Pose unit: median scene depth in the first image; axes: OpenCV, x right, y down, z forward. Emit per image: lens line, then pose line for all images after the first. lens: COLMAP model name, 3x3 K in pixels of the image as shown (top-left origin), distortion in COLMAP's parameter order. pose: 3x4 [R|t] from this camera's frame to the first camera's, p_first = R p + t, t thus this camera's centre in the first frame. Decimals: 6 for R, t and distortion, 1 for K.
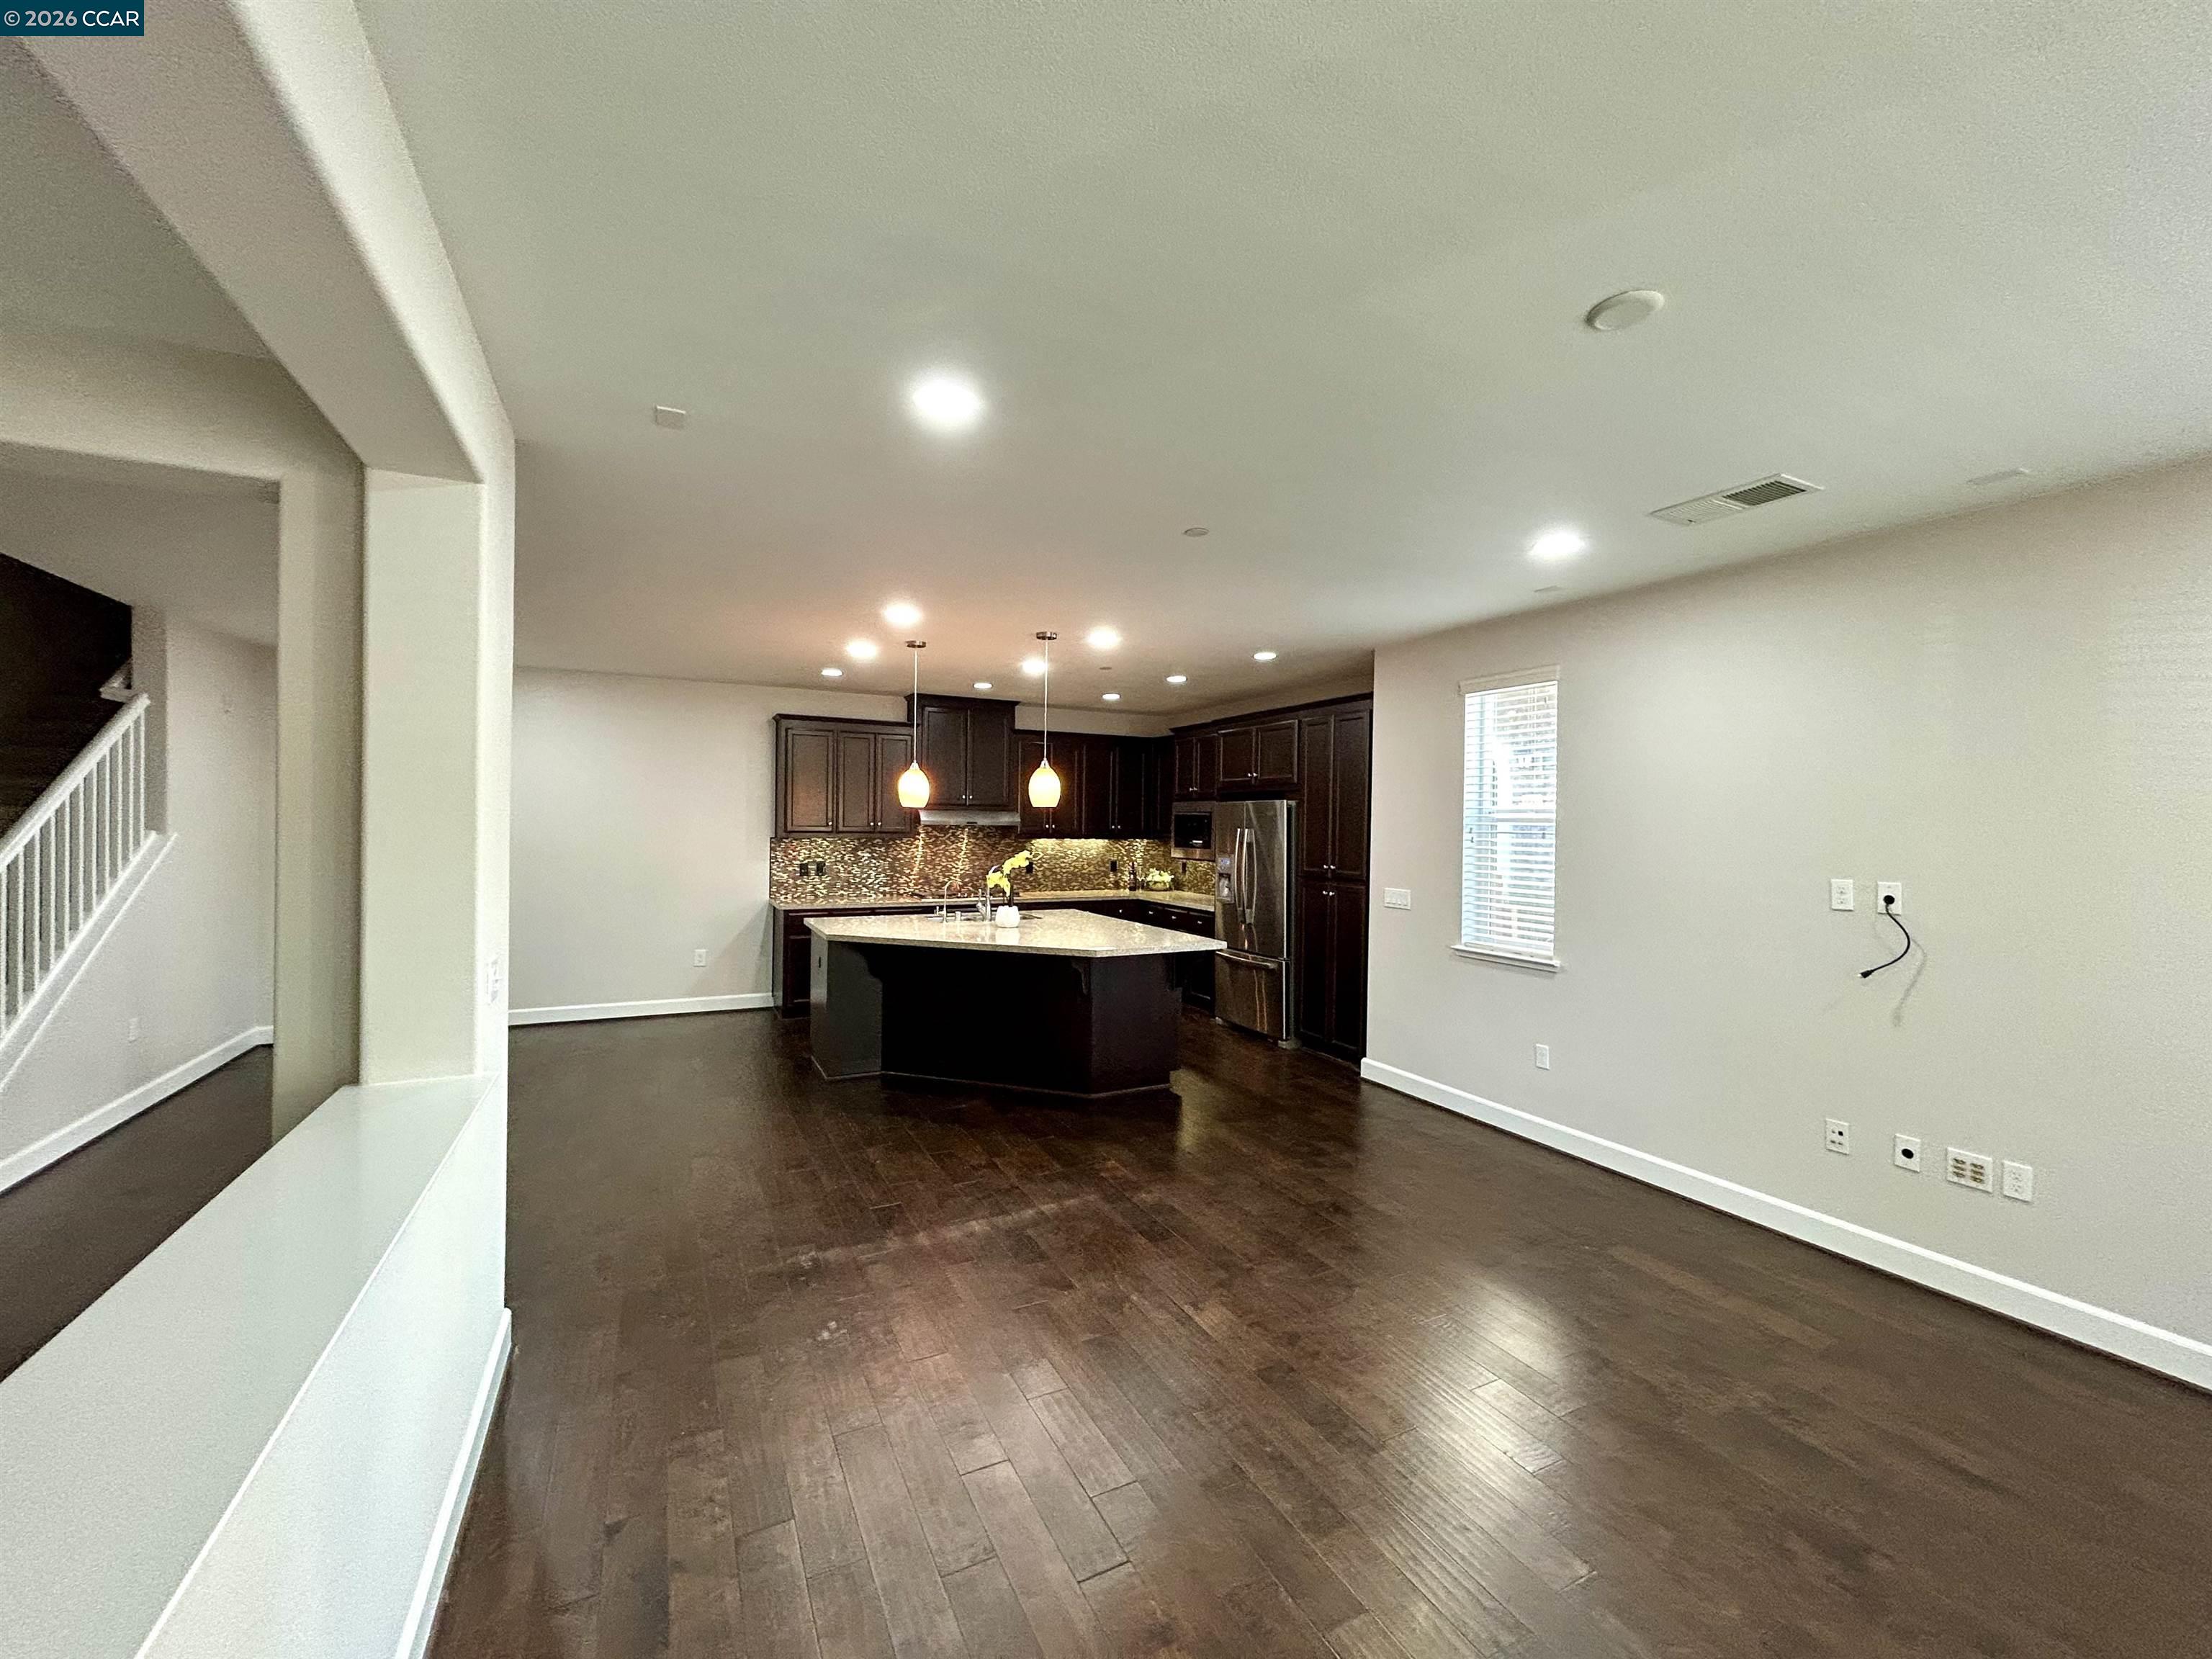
lens RADIAL K [[890.5, 0, 1109.8], [0, 890.5, 829.7], [0, 0, 1]] dist [-0.001894, 0.001614]
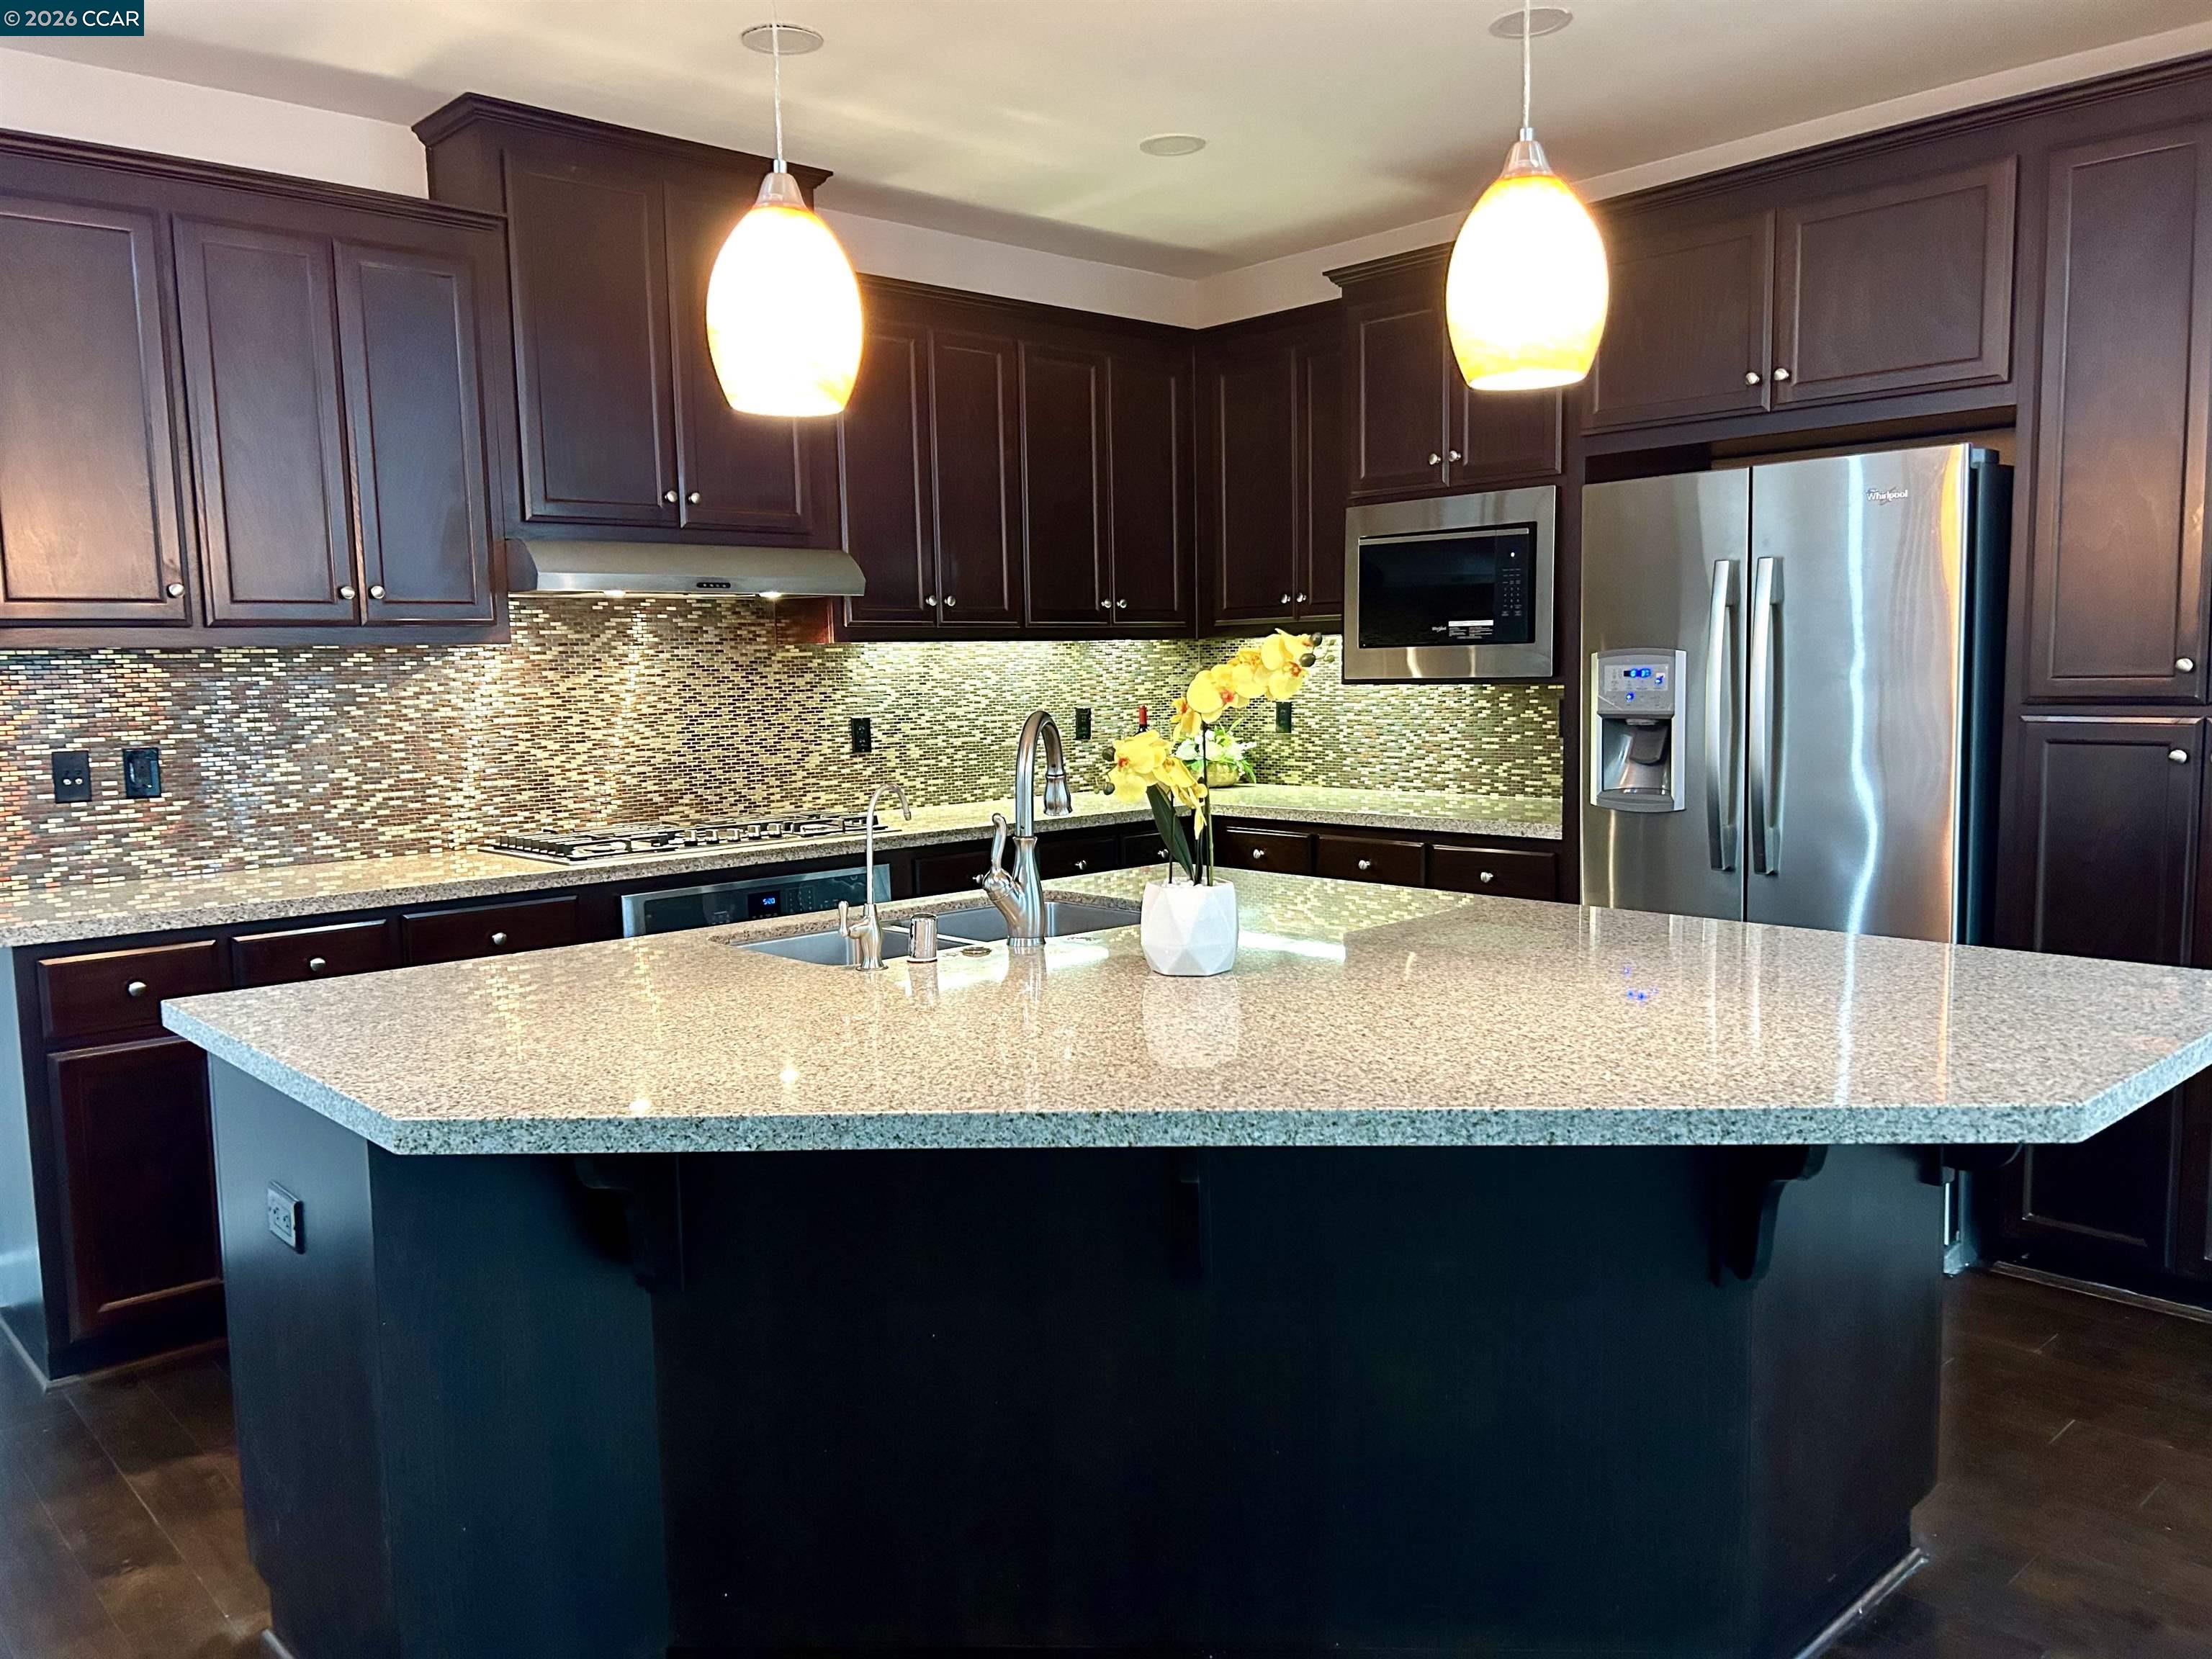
lens RADIAL K [[1673.7, 0, 1122.0], [0, 1673.7, 837.3], [0, 0, 1]] dist [0.051445, -0.064815]
pose [[0.961169, -0.062741, 0.268733, -0.247925], [0.036473, 0.994151, 0.101651, 0.031823], [-0.273539, -0.087902, 0.957836, 0.602693]]
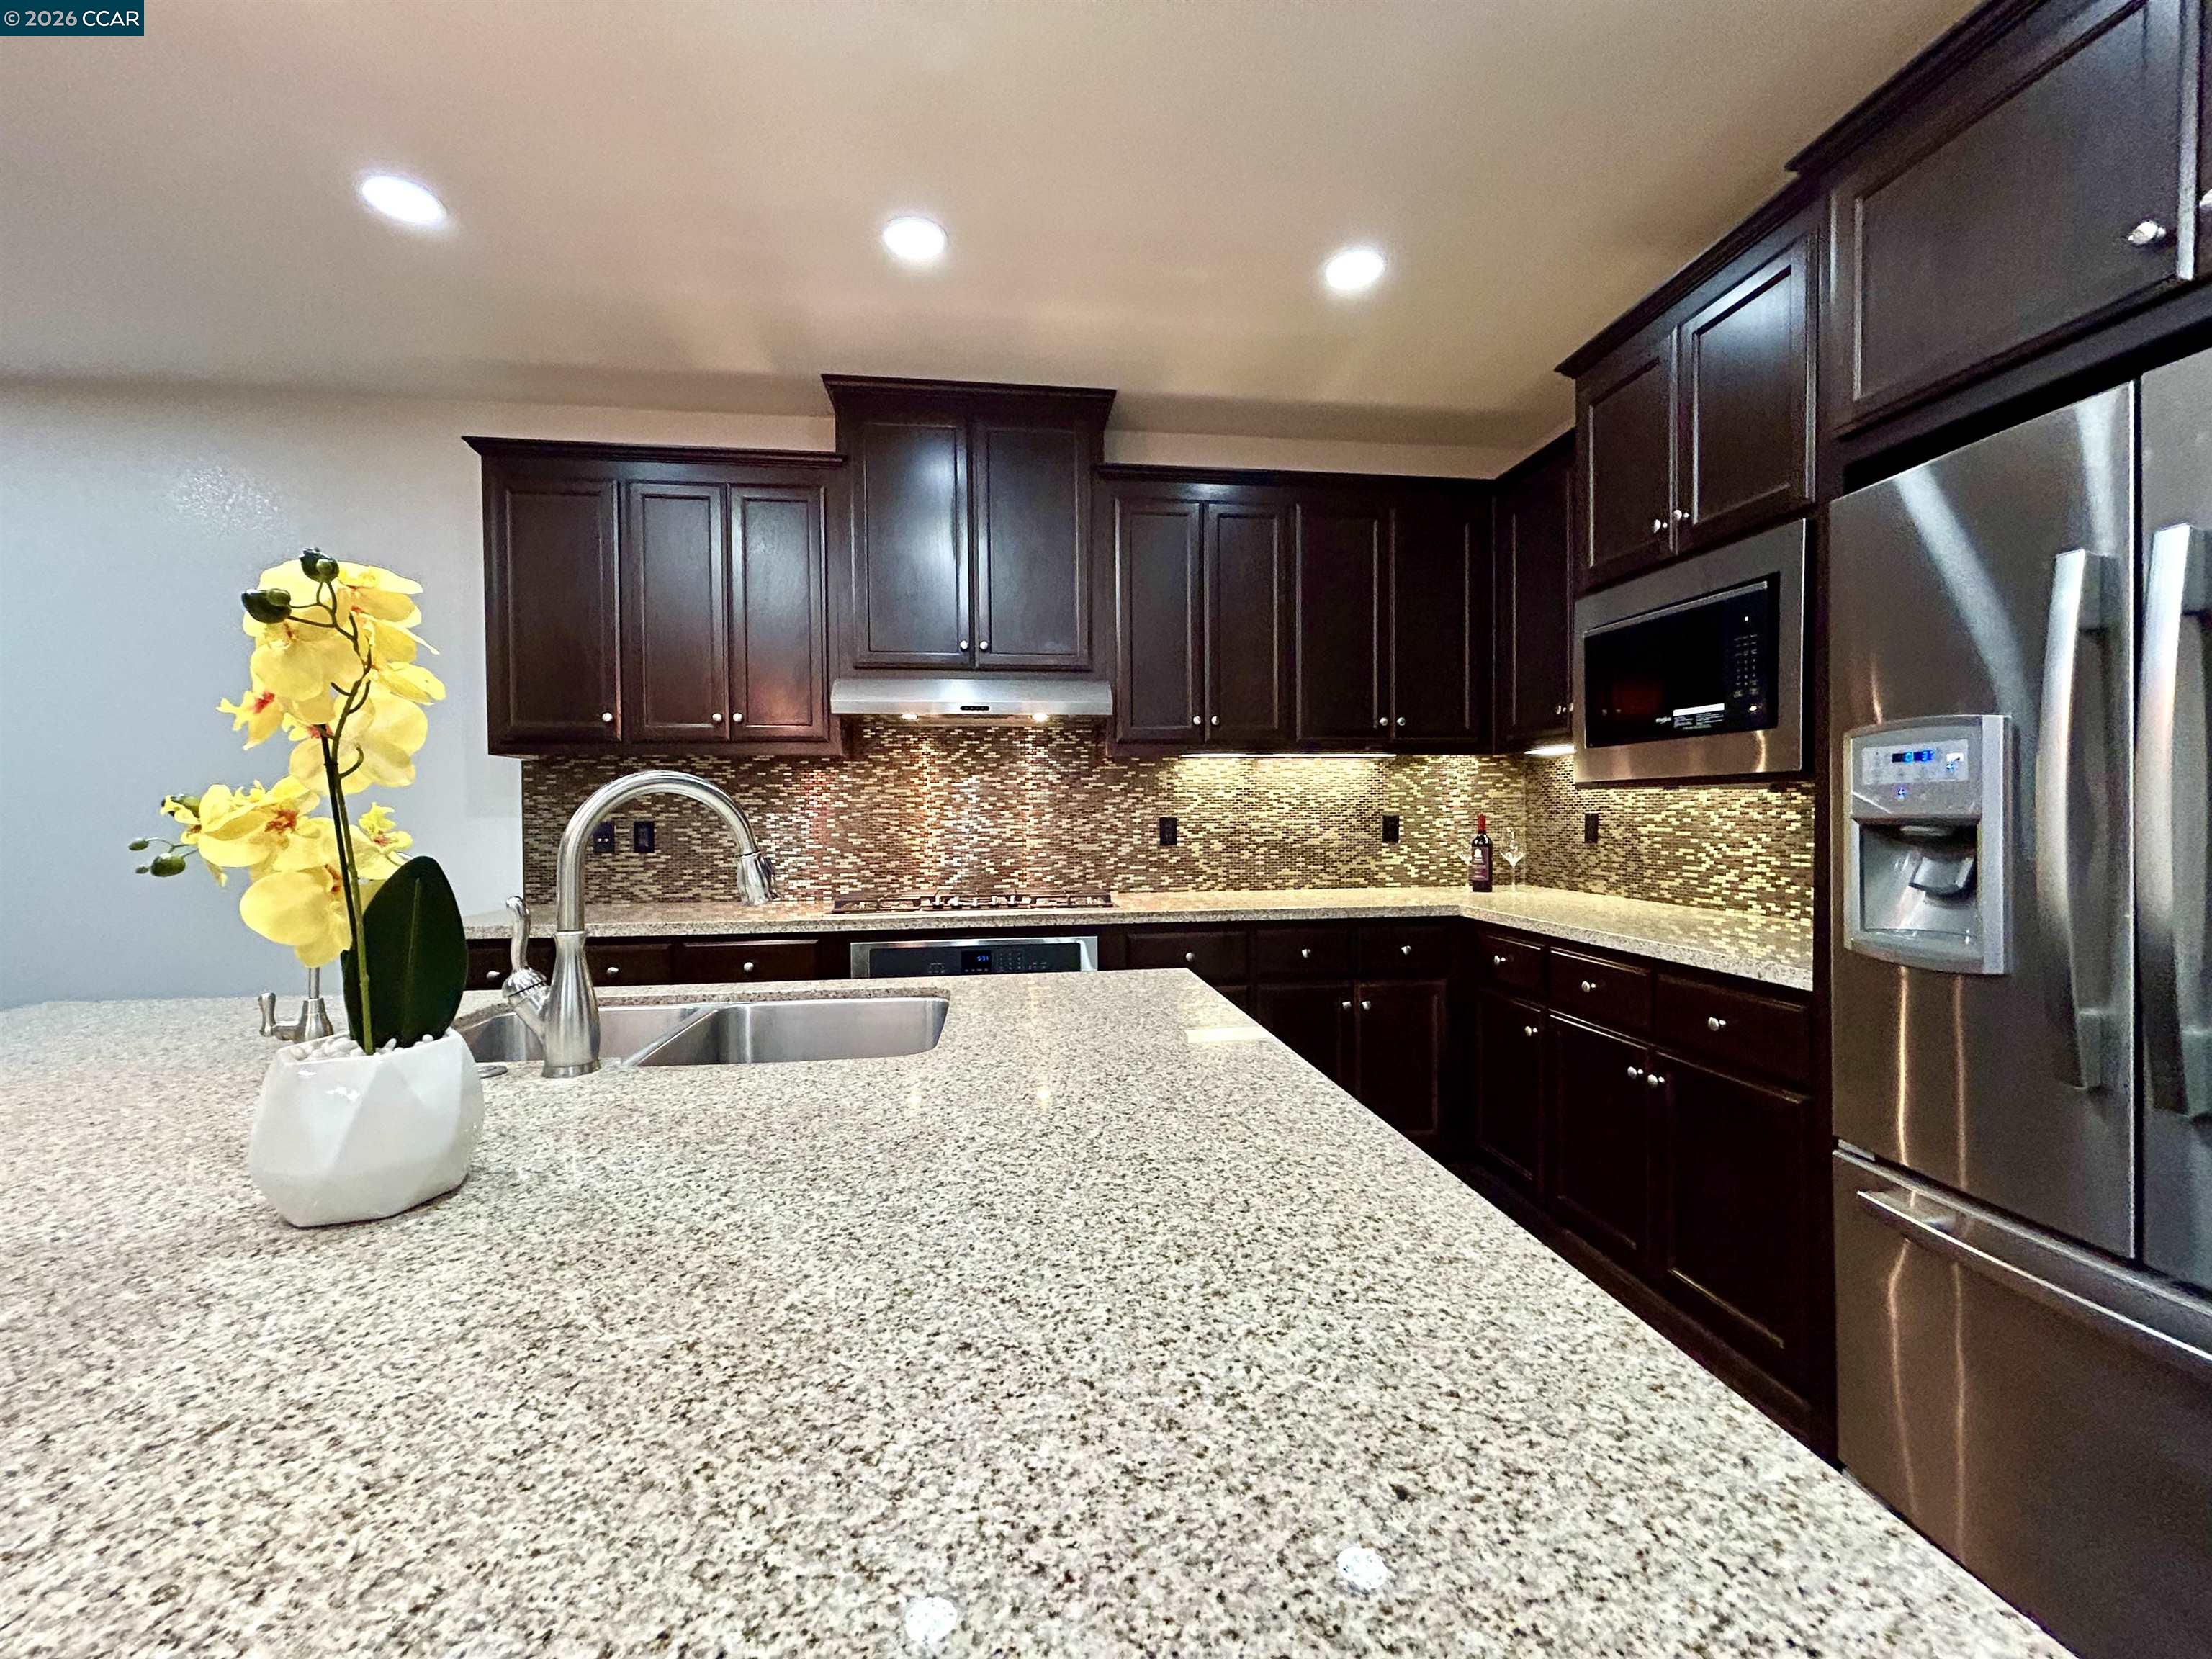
lens RADIAL K [[890.5, 0, 1103.4], [0, 890.5, 828.5], [0, 0, 1]] dist [-0.001894, 0.001614]
pose [[0.940156, -0.015832, -0.340376, 0.030169], [0.019021, 0.999801, 0.006035, 0.057474], [0.340213, -0.012148, 0.940270, 0.923080]]
